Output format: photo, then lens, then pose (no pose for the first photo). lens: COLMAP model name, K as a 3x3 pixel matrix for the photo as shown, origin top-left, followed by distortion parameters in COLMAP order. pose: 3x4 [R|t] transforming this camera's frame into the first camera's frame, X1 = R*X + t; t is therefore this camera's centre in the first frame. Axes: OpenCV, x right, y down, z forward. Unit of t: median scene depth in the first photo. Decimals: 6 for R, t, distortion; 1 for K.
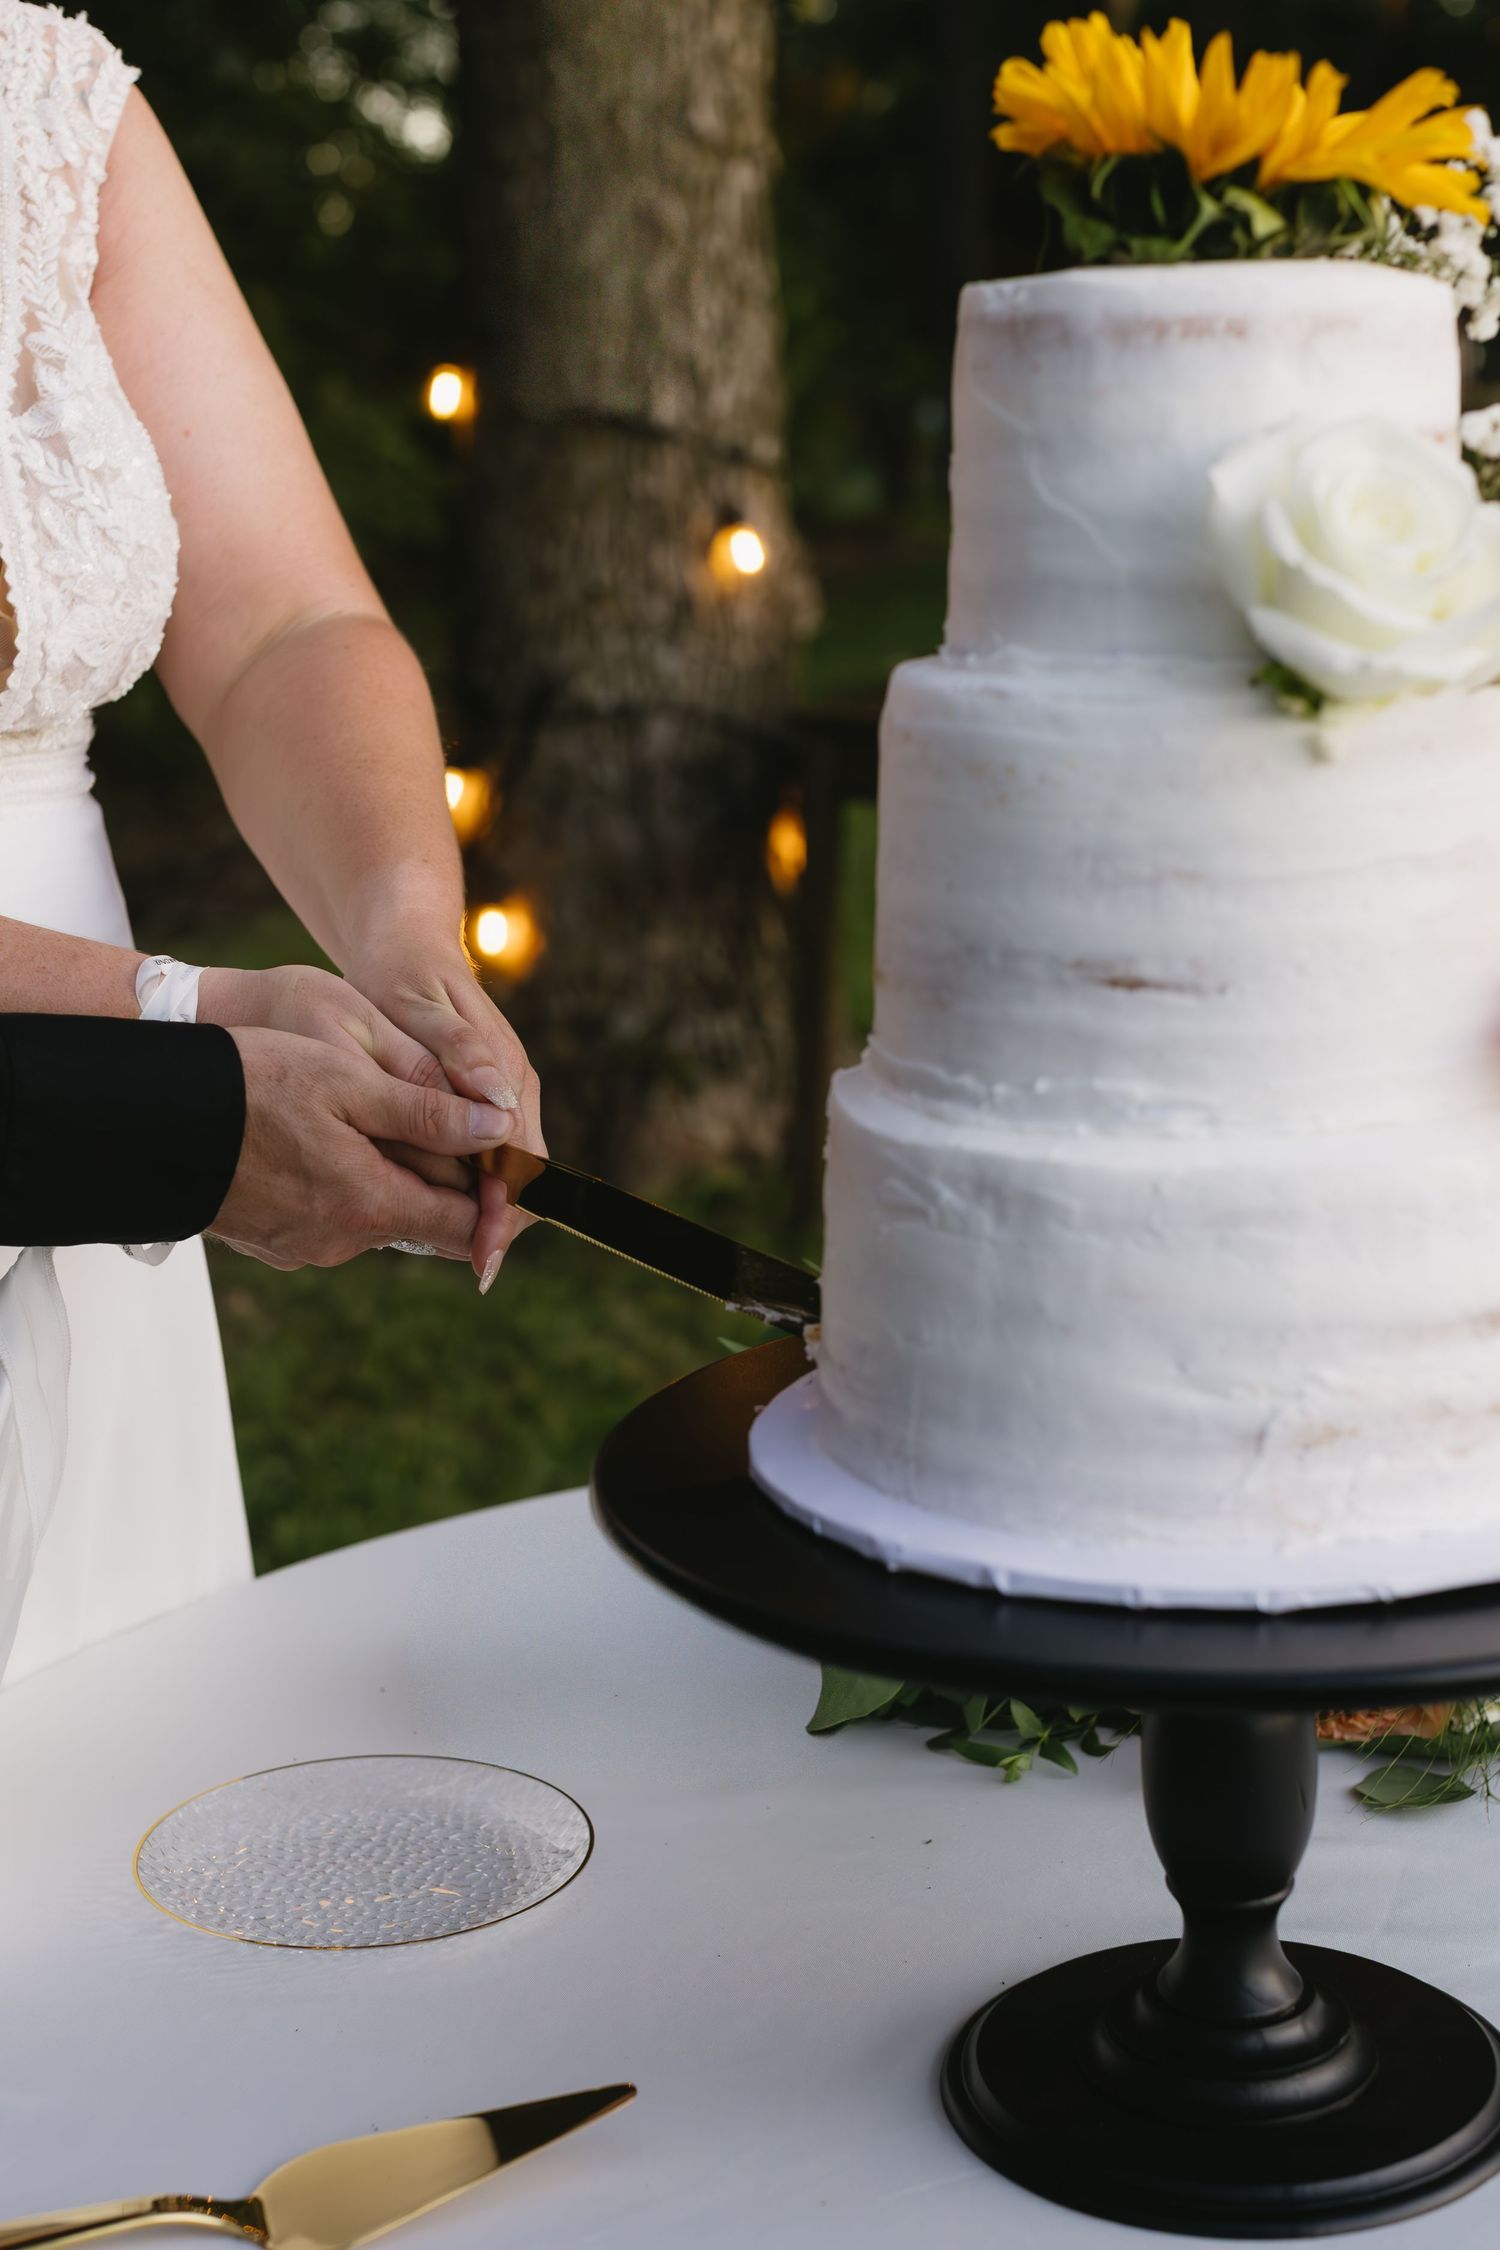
lens RADIAL K [[3559.0, 0, 749.3], [0, 3559.0, 1137.3], [0, 0, 1]] dist [0.015230, 0.024615]
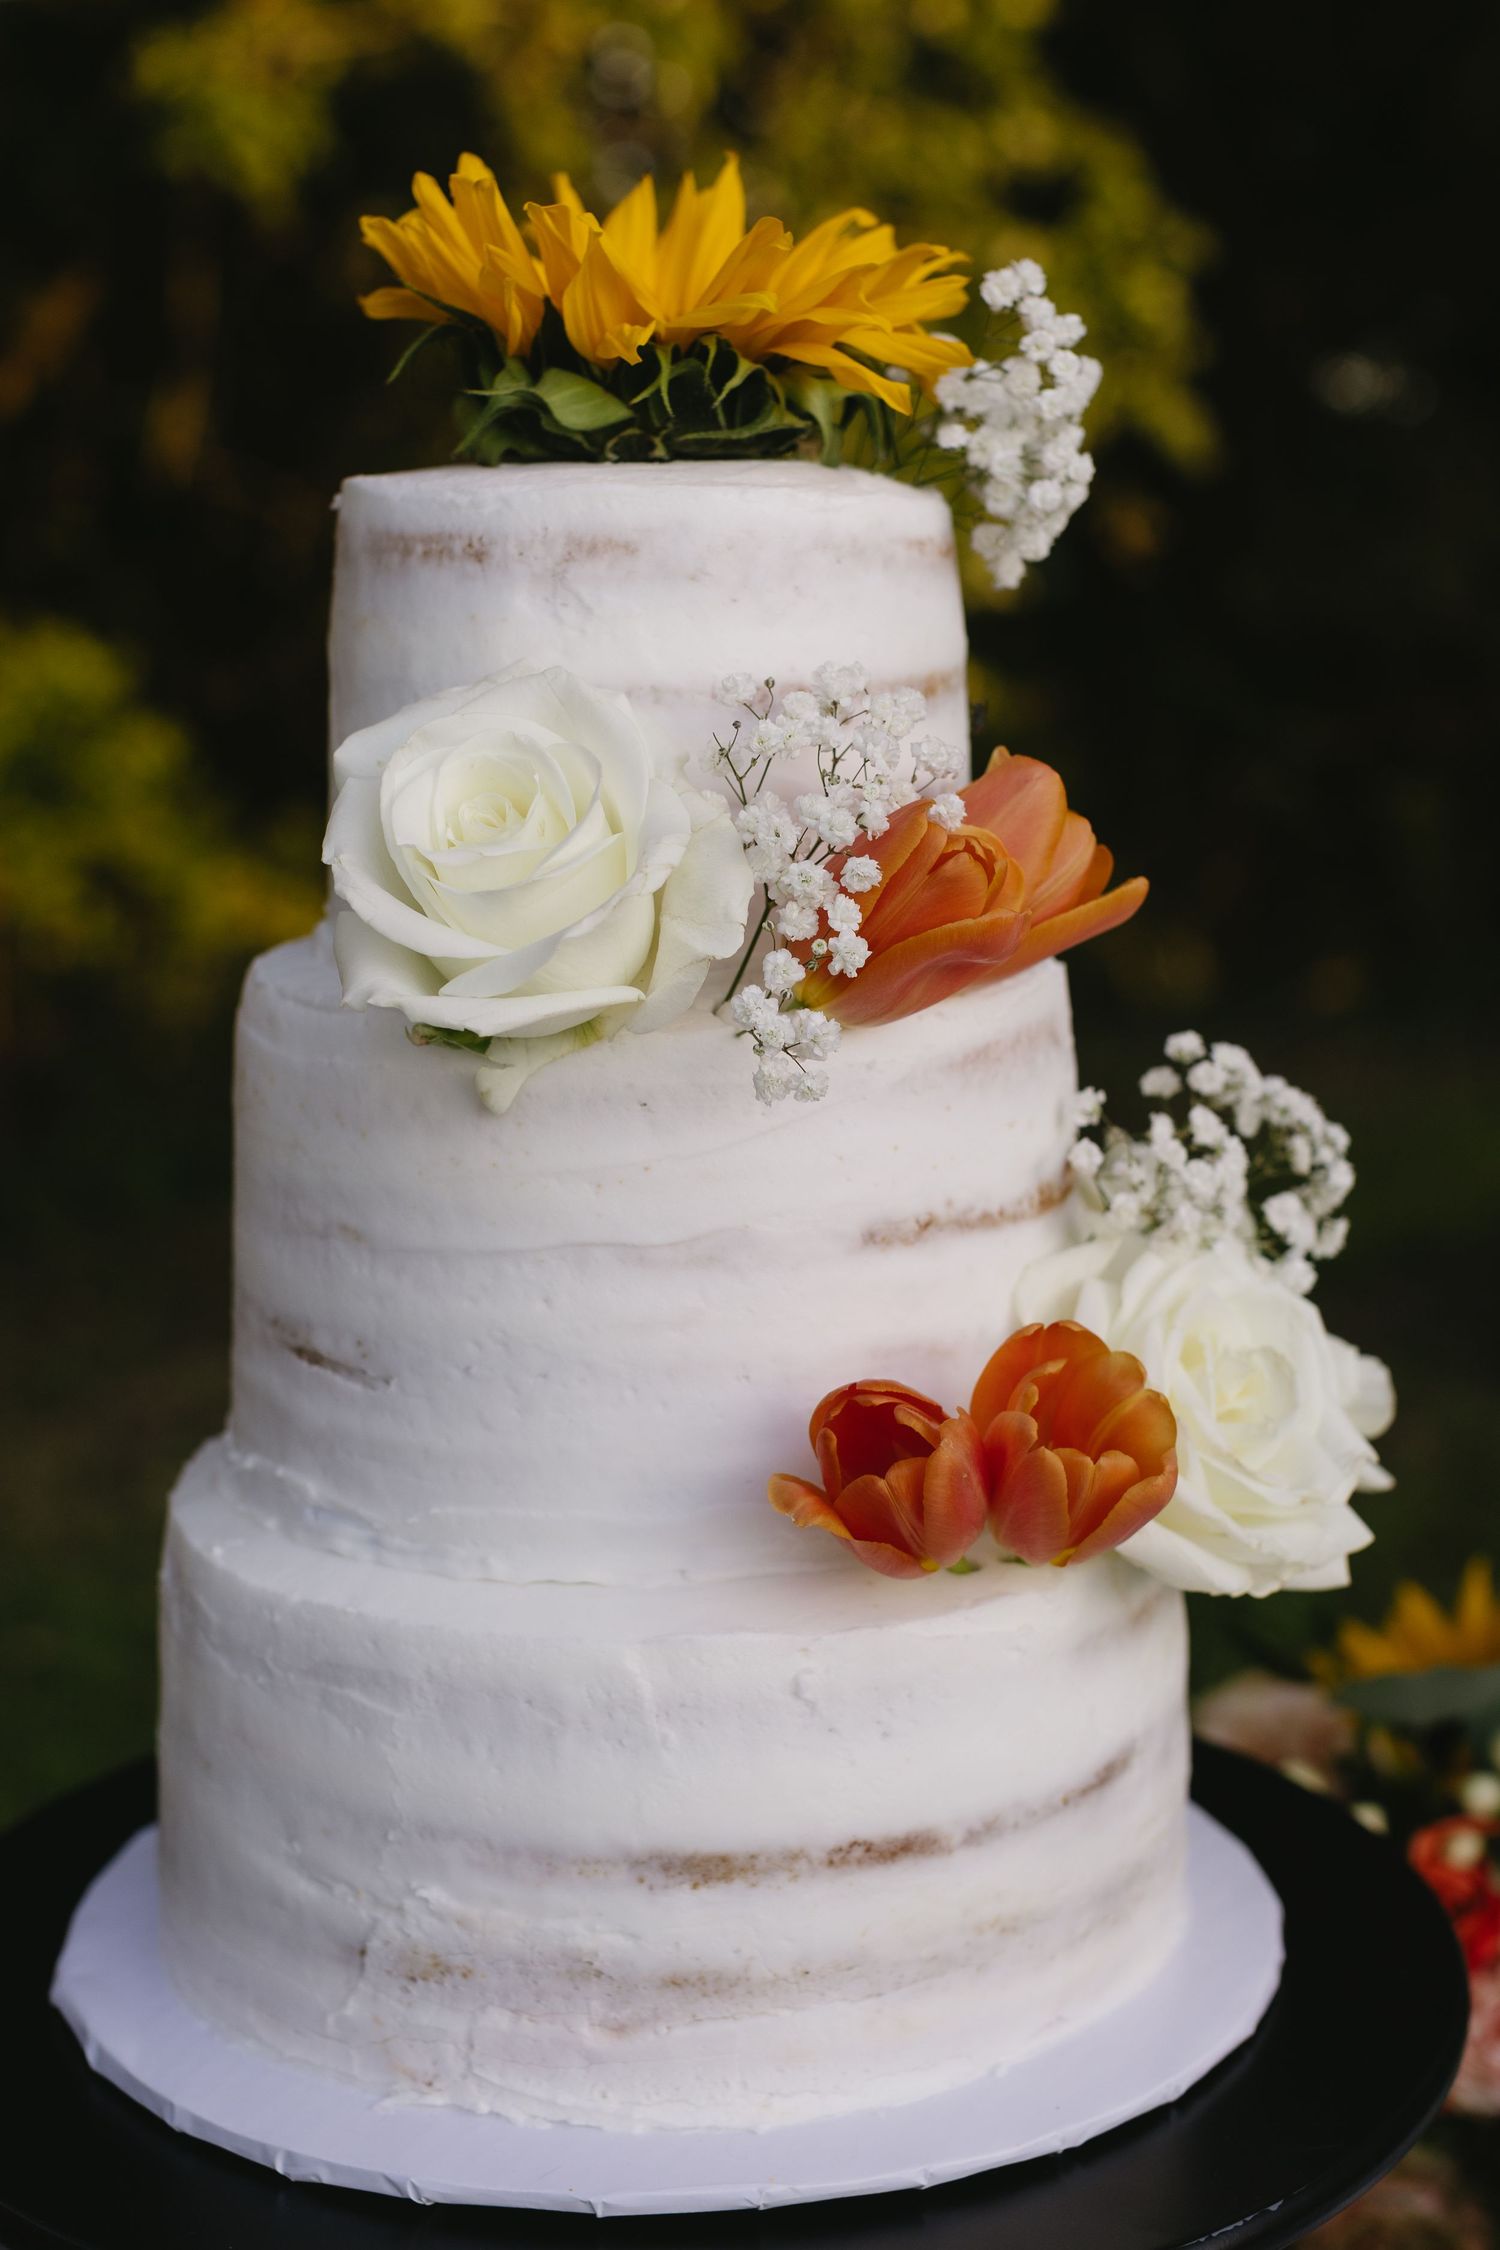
lens RADIAL K [[3559.0, 0, 749.3], [0, 3559.0, 1137.3], [0, 0, 1]] dist [0.015230, 0.024615]
pose [[0.858430, 0.112998, -0.500330, 0.589769], [-0.121335, 0.992483, 0.015971, -0.117241], [0.498374, 0.046997, 0.865688, 0.352519]]
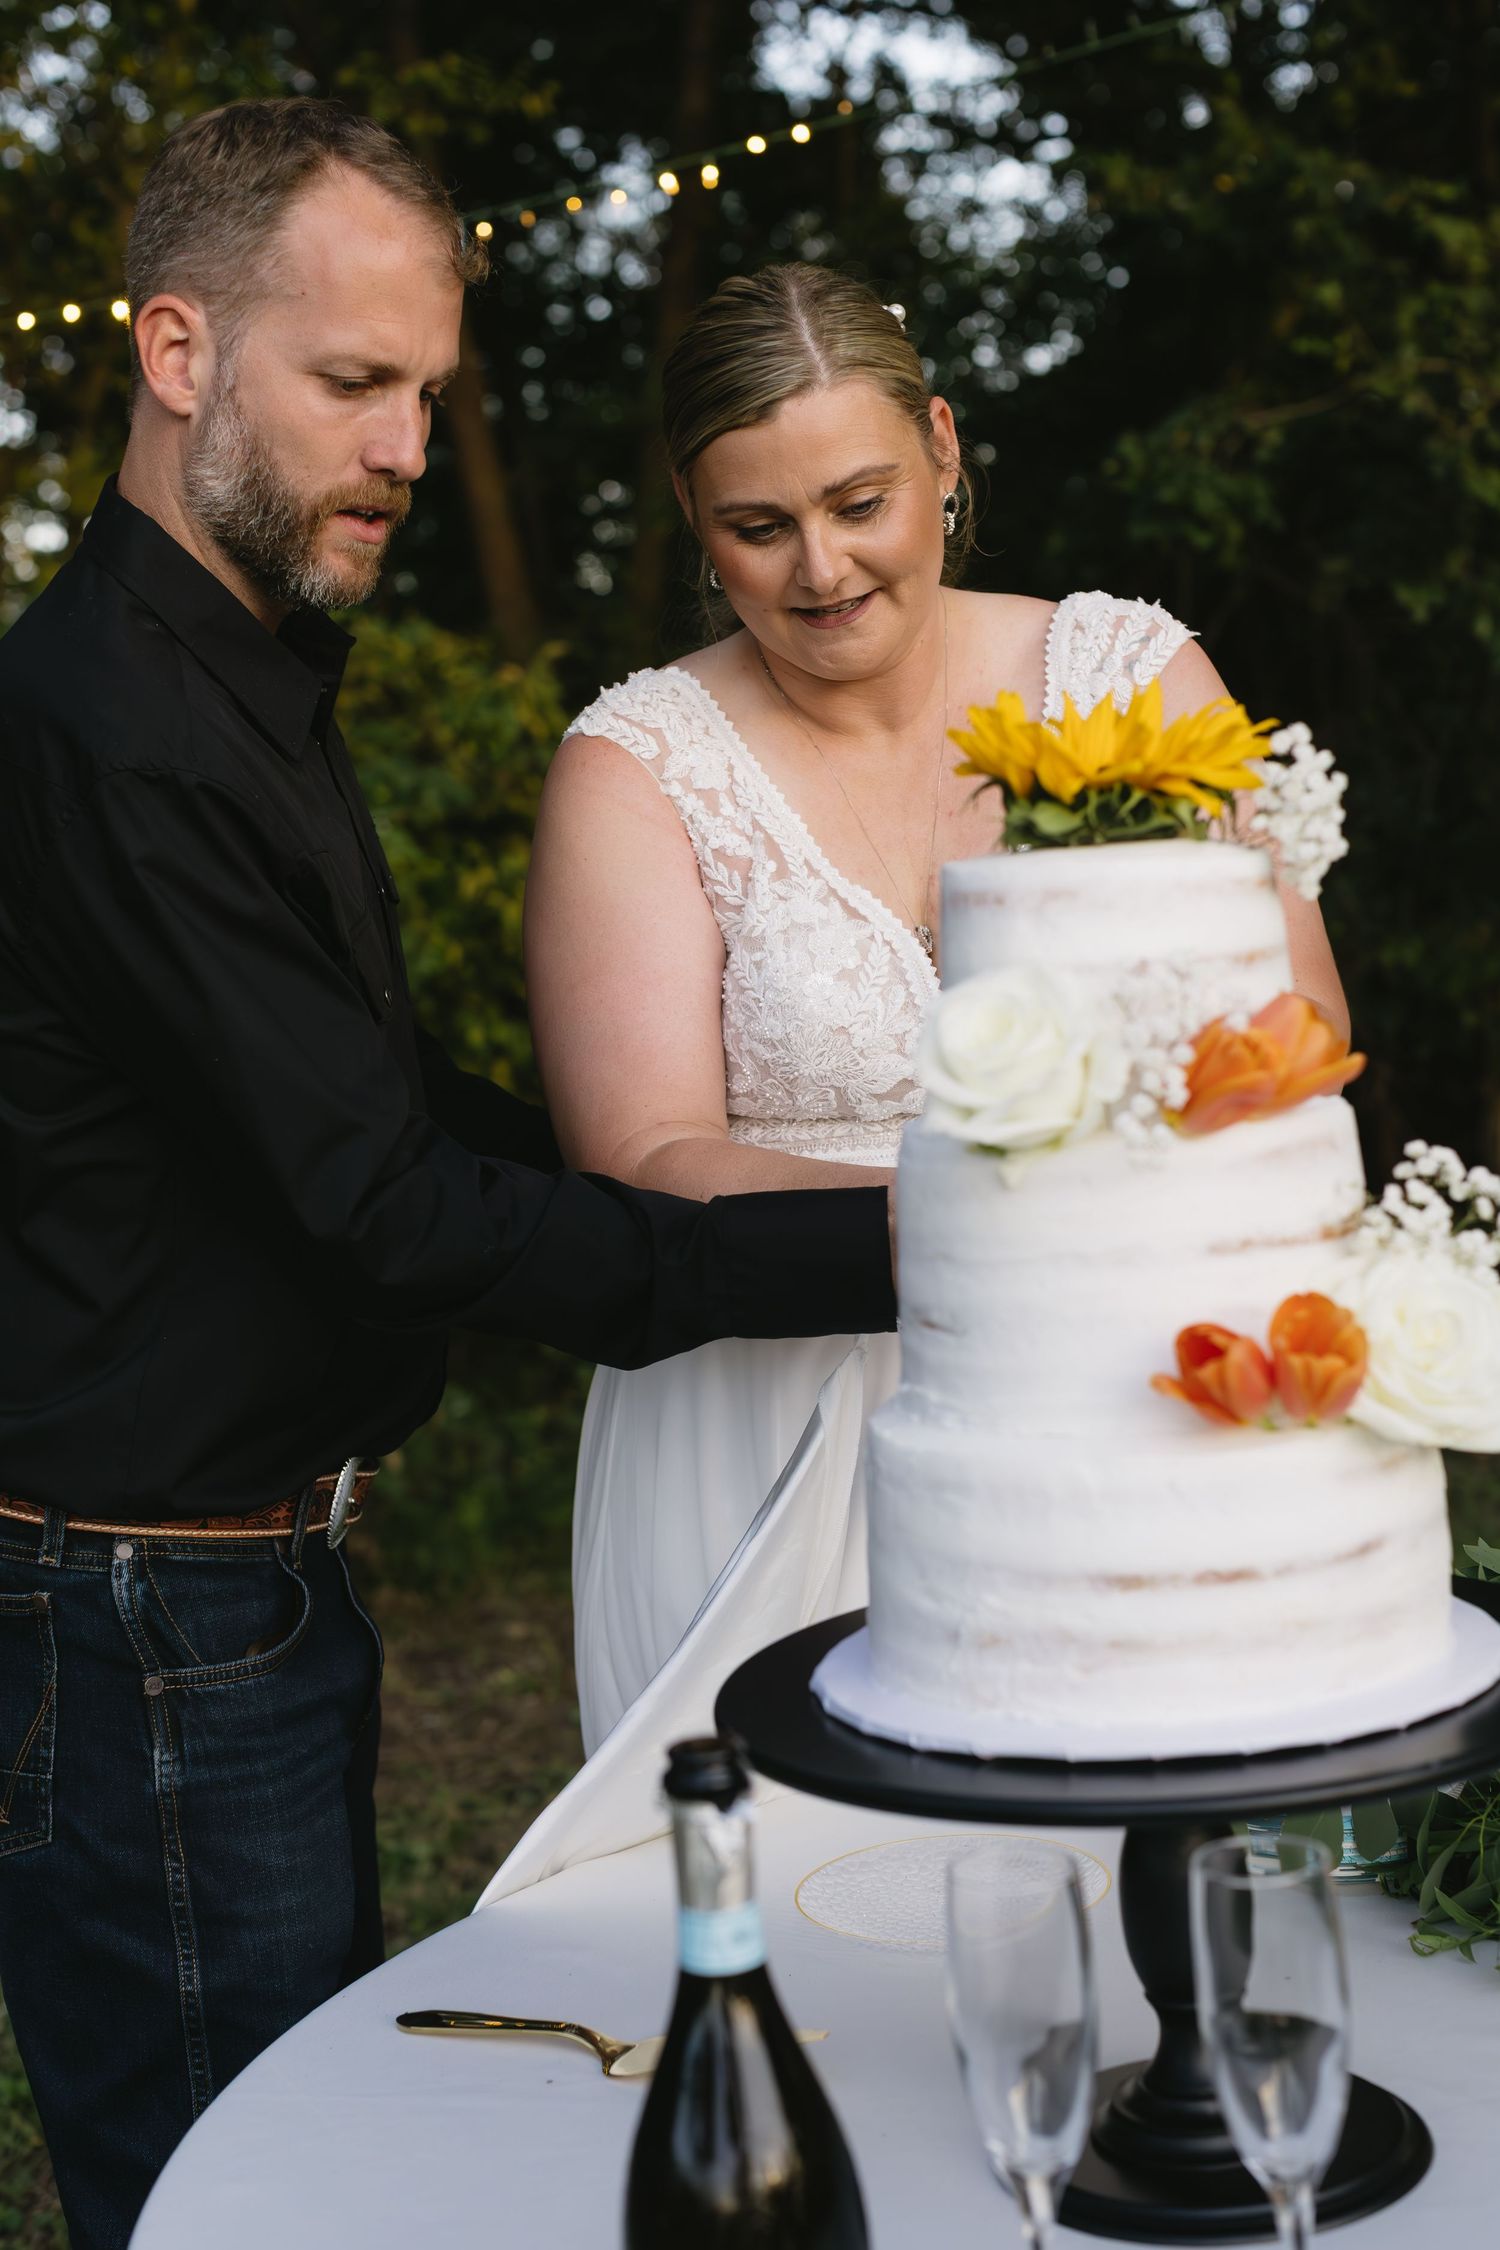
lens RADIAL K [[3559.0, 0, 749.3], [0, 3559.0, 1137.3], [0, 0, 1]] dist [0.015230, 0.024615]
pose [[0.691853, 0.047281, -0.720489, 1.144002], [-0.098783, 0.994669, -0.029584, -0.070227], [0.715249, 0.091640, 0.692835, -0.111977]]
